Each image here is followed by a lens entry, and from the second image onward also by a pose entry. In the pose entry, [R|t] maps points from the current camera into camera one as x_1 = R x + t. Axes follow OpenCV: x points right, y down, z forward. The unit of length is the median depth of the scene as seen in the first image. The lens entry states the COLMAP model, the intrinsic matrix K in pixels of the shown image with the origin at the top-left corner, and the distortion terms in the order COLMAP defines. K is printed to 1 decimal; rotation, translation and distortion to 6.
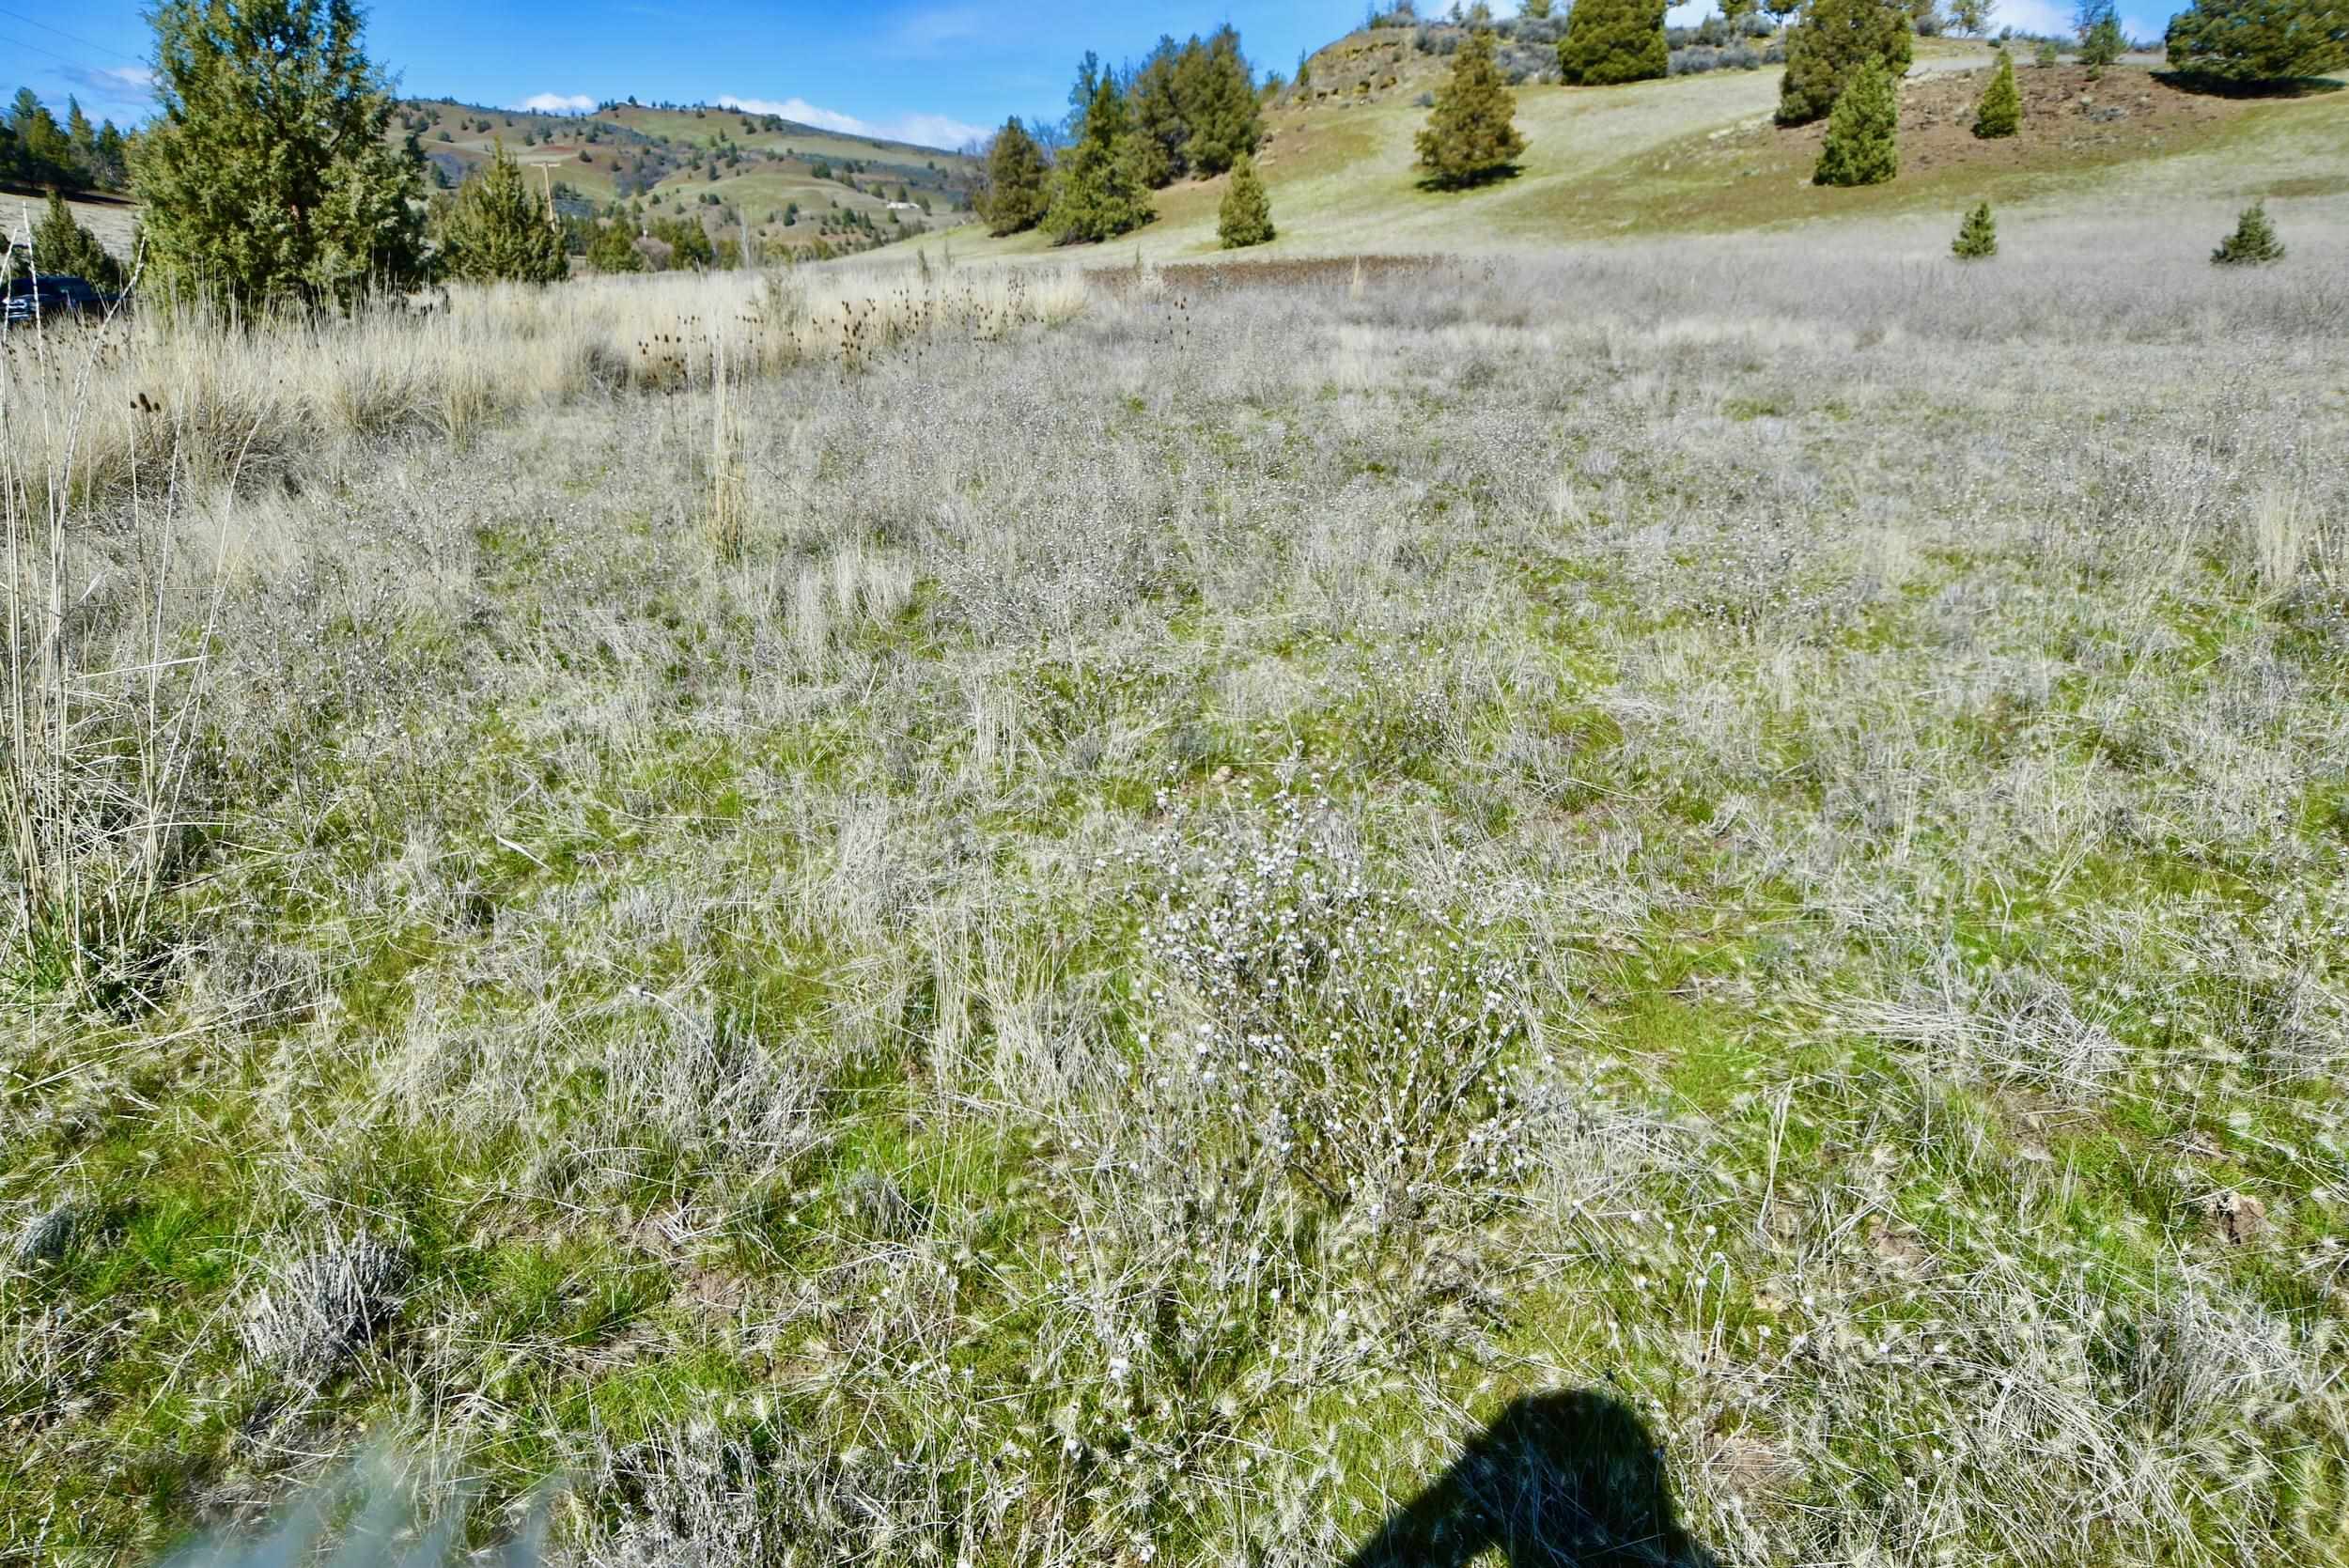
lens RADIAL K [[1369.6, 0, 1166.0], [0, 1369.6, 789.6], [0, 0, 1]] dist [0.003722, -0.010237]
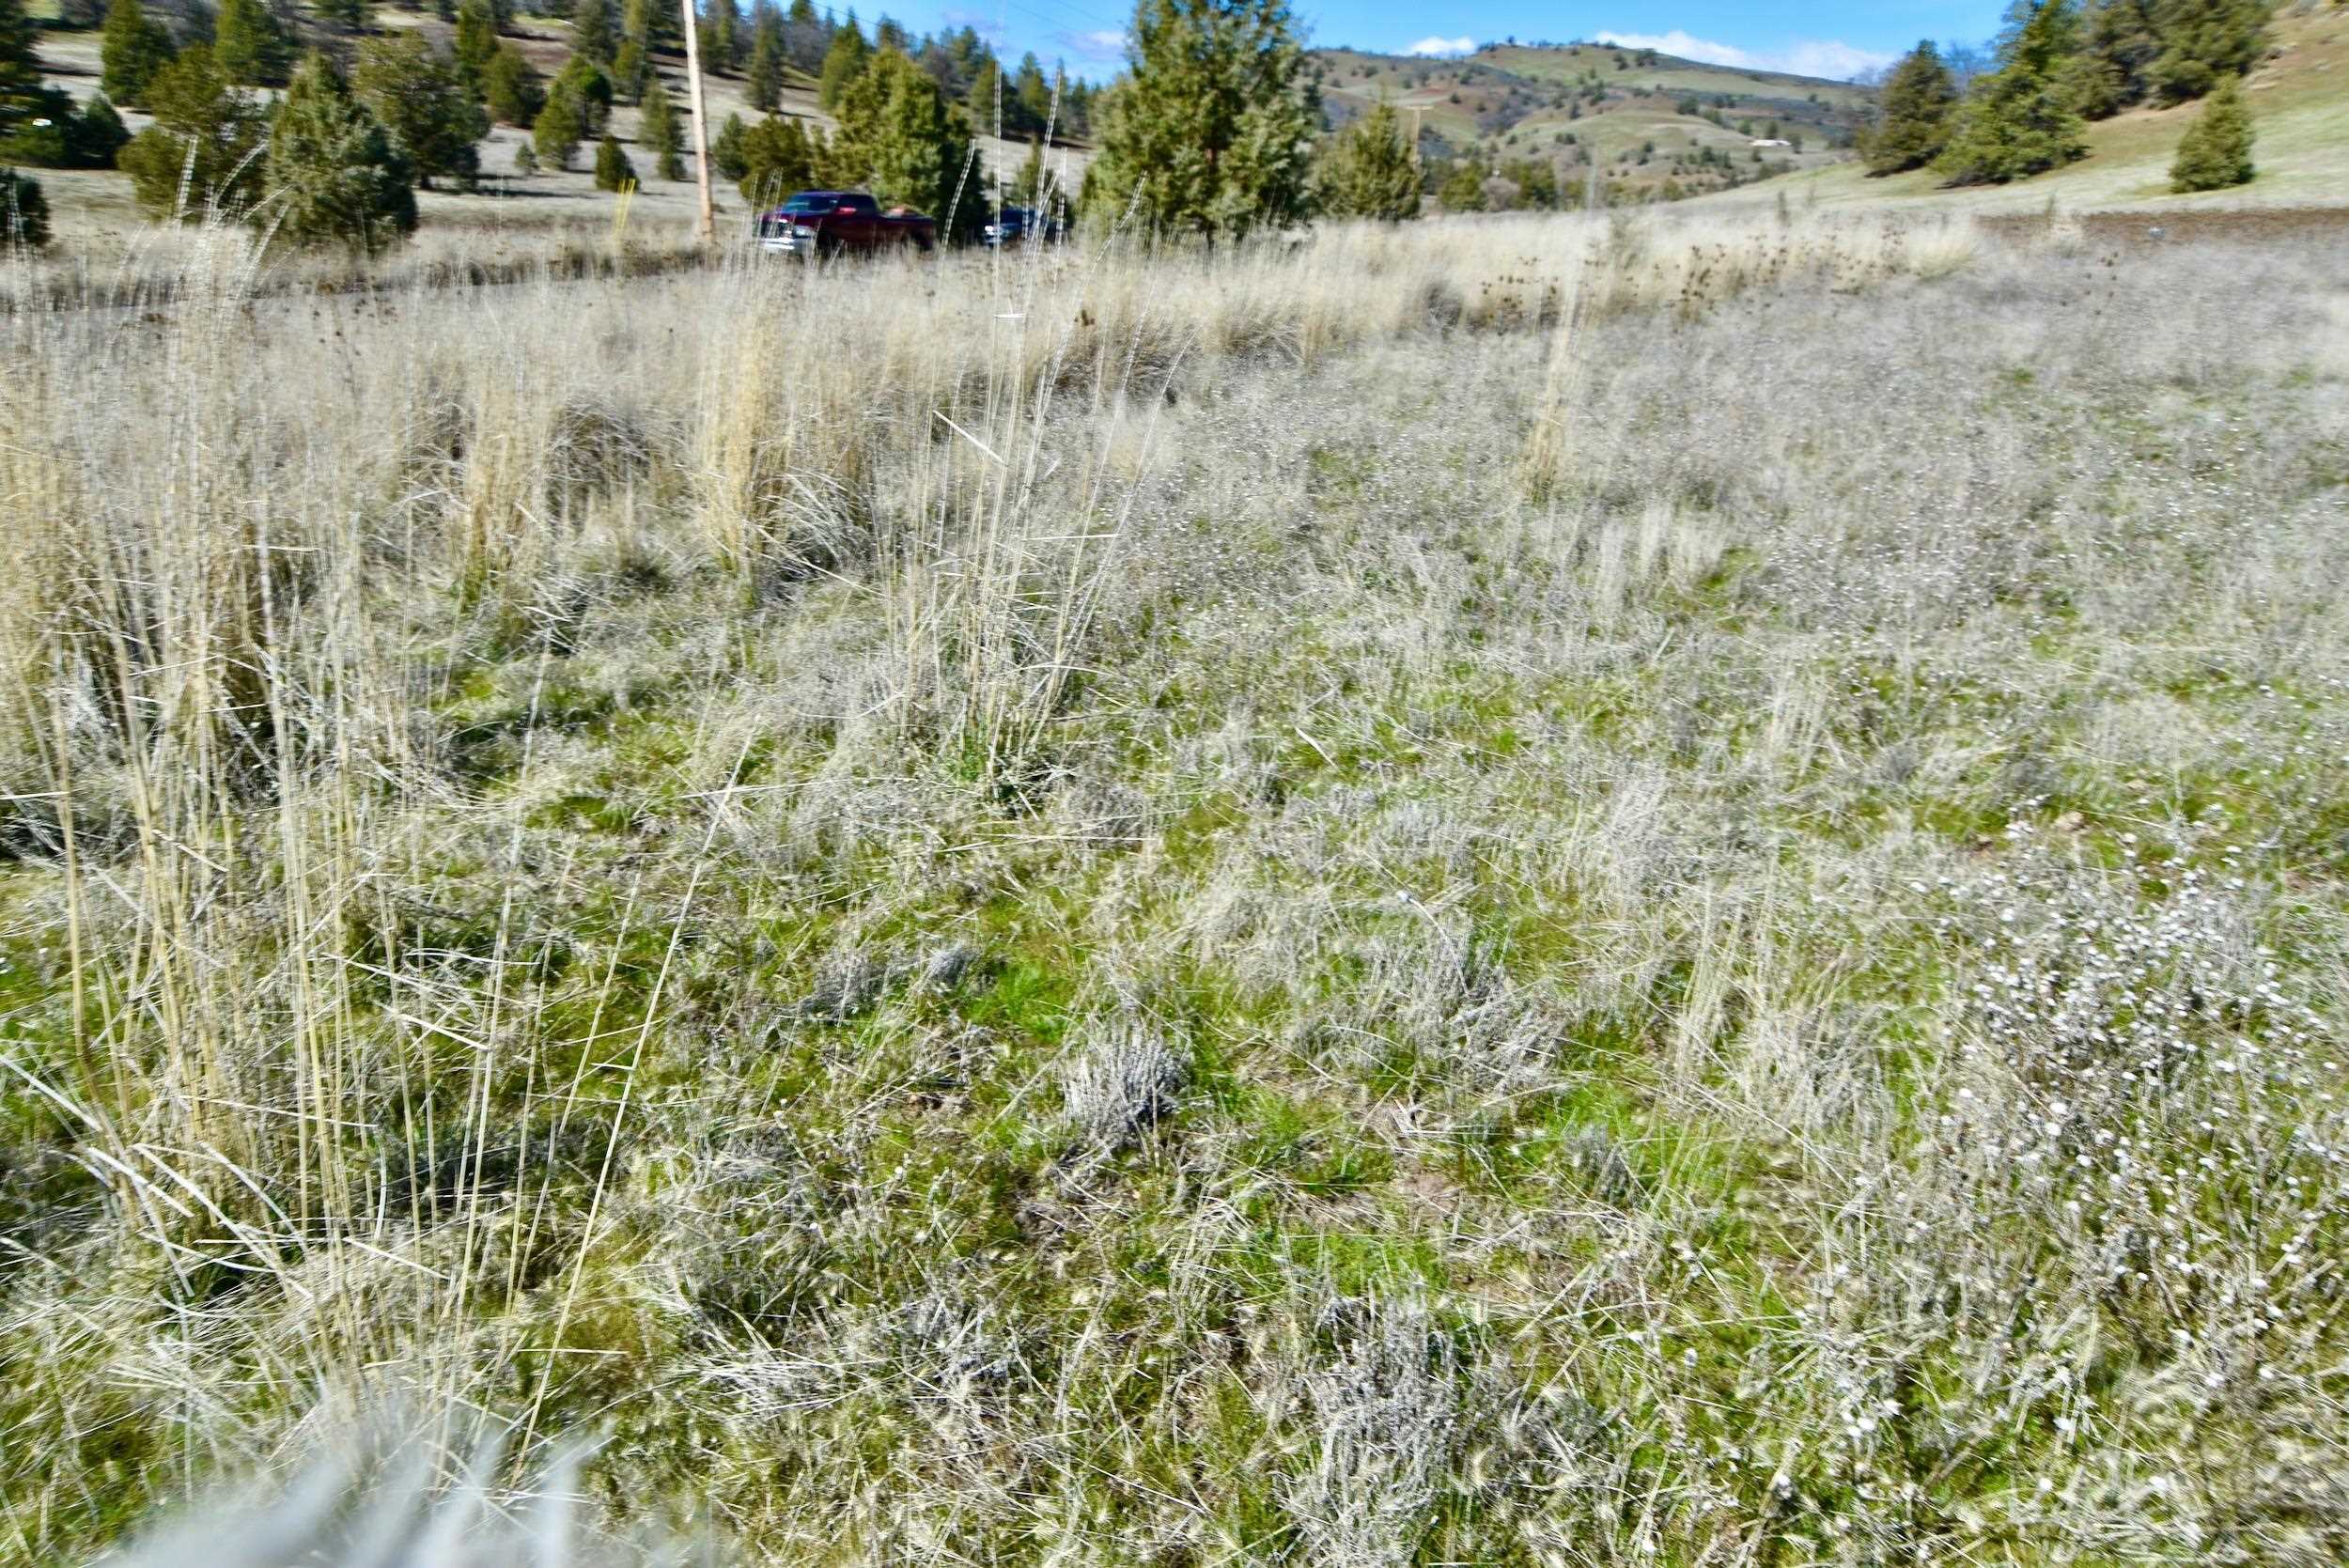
lens RADIAL K [[1369.6, 0, 1166.0], [0, 1369.6, 789.6], [0, 0, 1]] dist [0.003722, -0.010237]
pose [[0.850278, 0.213914, -0.480904, -0.023798], [-0.195991, 0.976658, 0.087904, 0.003902], [0.488482, 0.019511, 0.872356, -0.012911]]
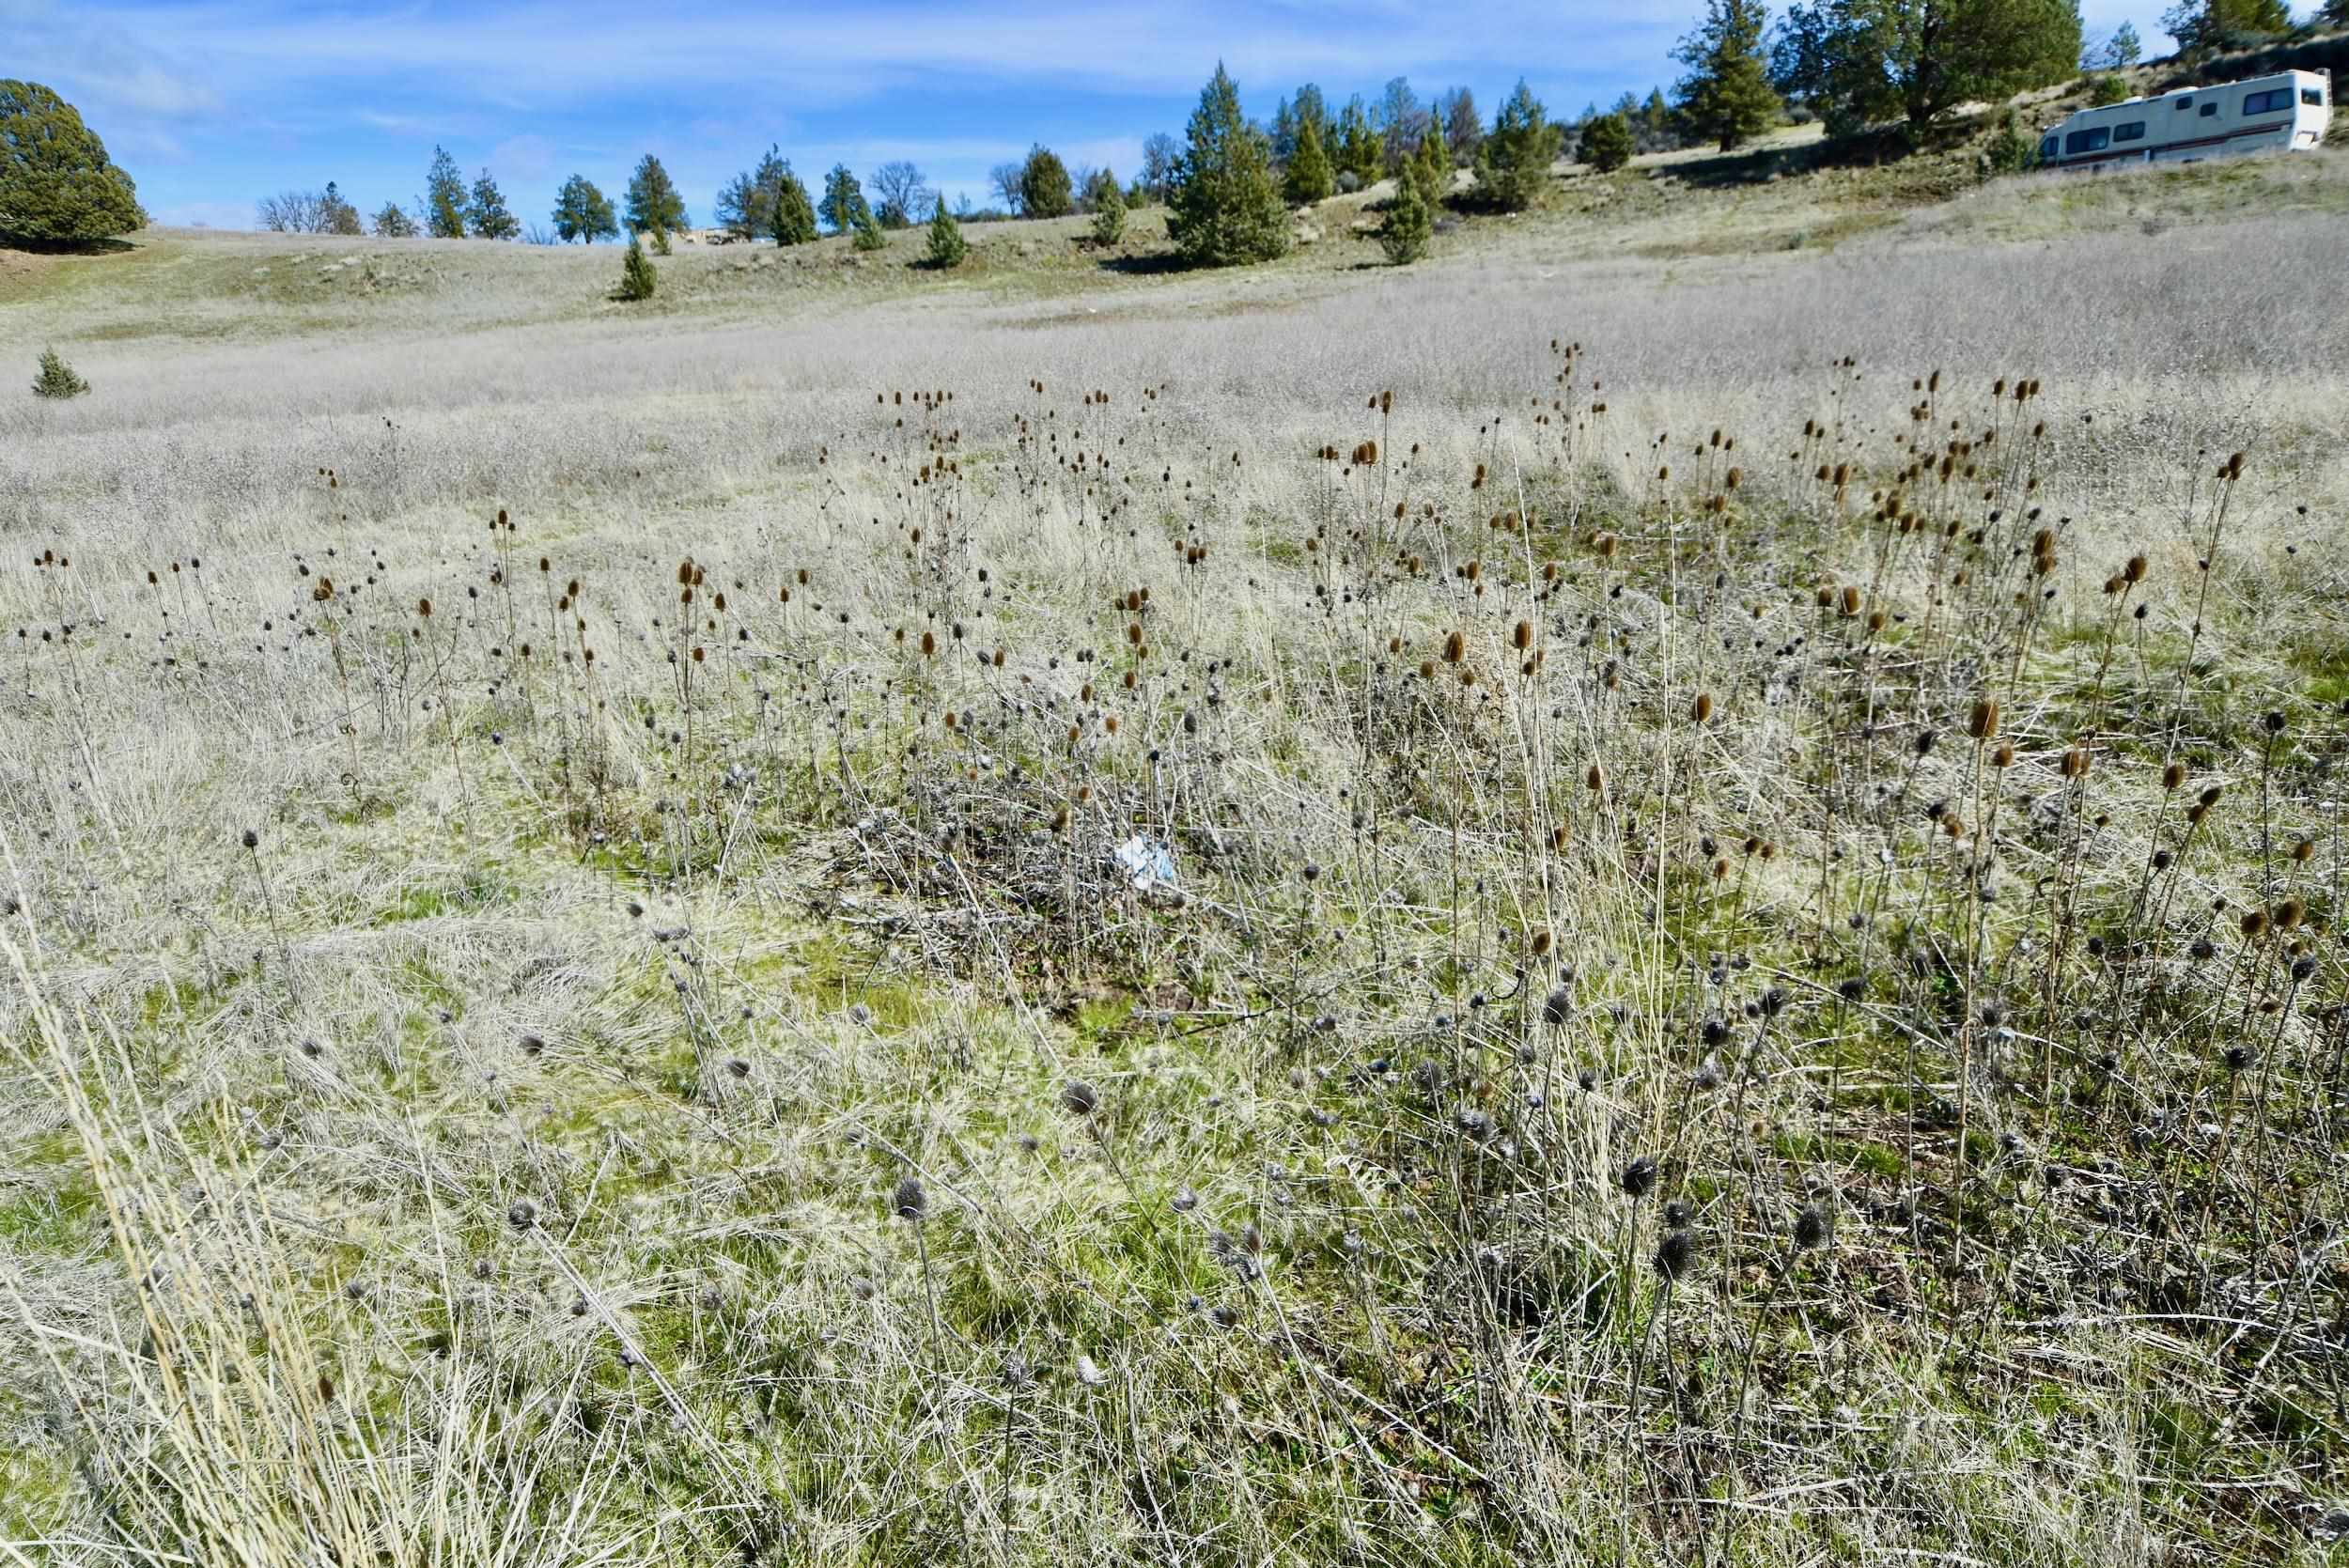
lens RADIAL K [[1369.6, 0, 1166.0], [0, 1369.6, 789.6], [0, 0, 1]] dist [0.003722, -0.010237]
pose [[0.324996, -0.300445, 0.896722, -1.155037], [0.376908, 0.910785, 0.168556, 1.146094], [-0.867363, 0.283202, 0.409242, -2.894184]]
